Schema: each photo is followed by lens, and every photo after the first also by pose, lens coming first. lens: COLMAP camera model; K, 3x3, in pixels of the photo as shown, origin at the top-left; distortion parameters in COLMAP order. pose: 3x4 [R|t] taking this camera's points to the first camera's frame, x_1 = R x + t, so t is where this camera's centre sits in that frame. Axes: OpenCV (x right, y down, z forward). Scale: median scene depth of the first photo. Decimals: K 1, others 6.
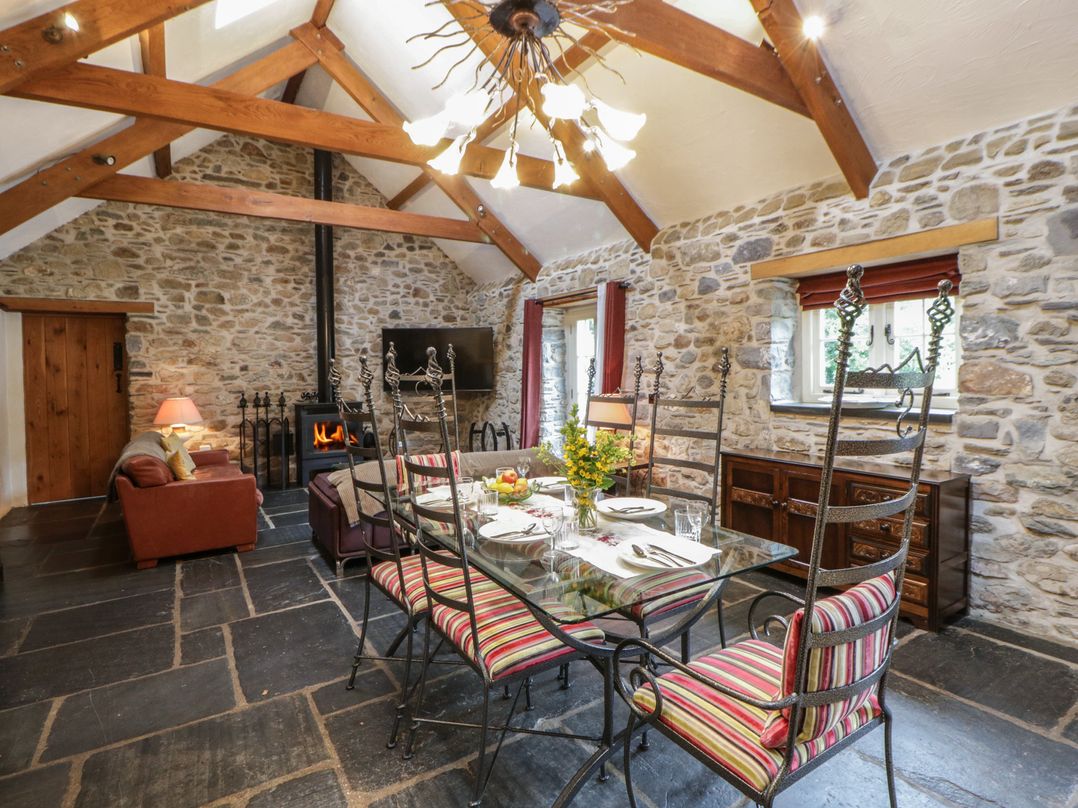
lens RADIAL K [[560.5, 0, 563.0], [0, 560.5, 381.3], [0, 0, 1]] dist [0.000865, -0.013920]
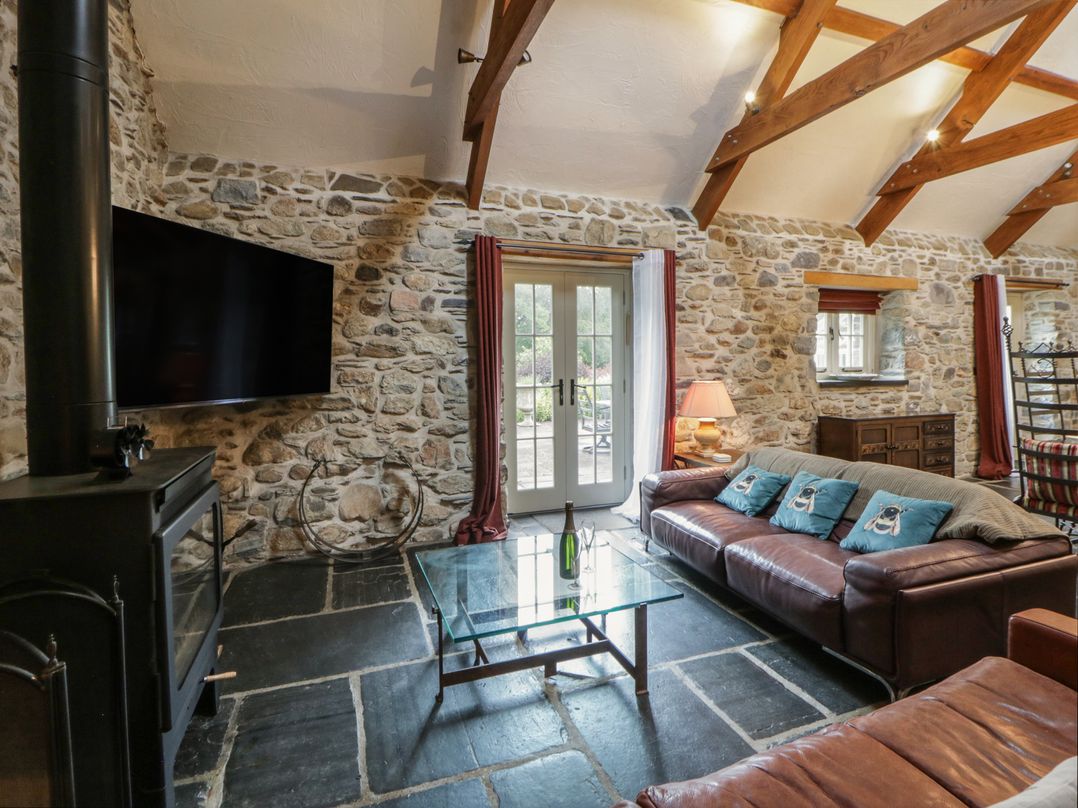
lens RADIAL K [[560.5, 0, 564.0], [0, 560.5, 376.4], [0, 0, 1]] dist [0.000865, -0.013920]
pose [[0.226168, -0.019133, 0.973900, -0.634987], [0.020856, 0.999673, 0.014796, -0.001970], [-0.973865, 0.016965, 0.226493, 0.784944]]
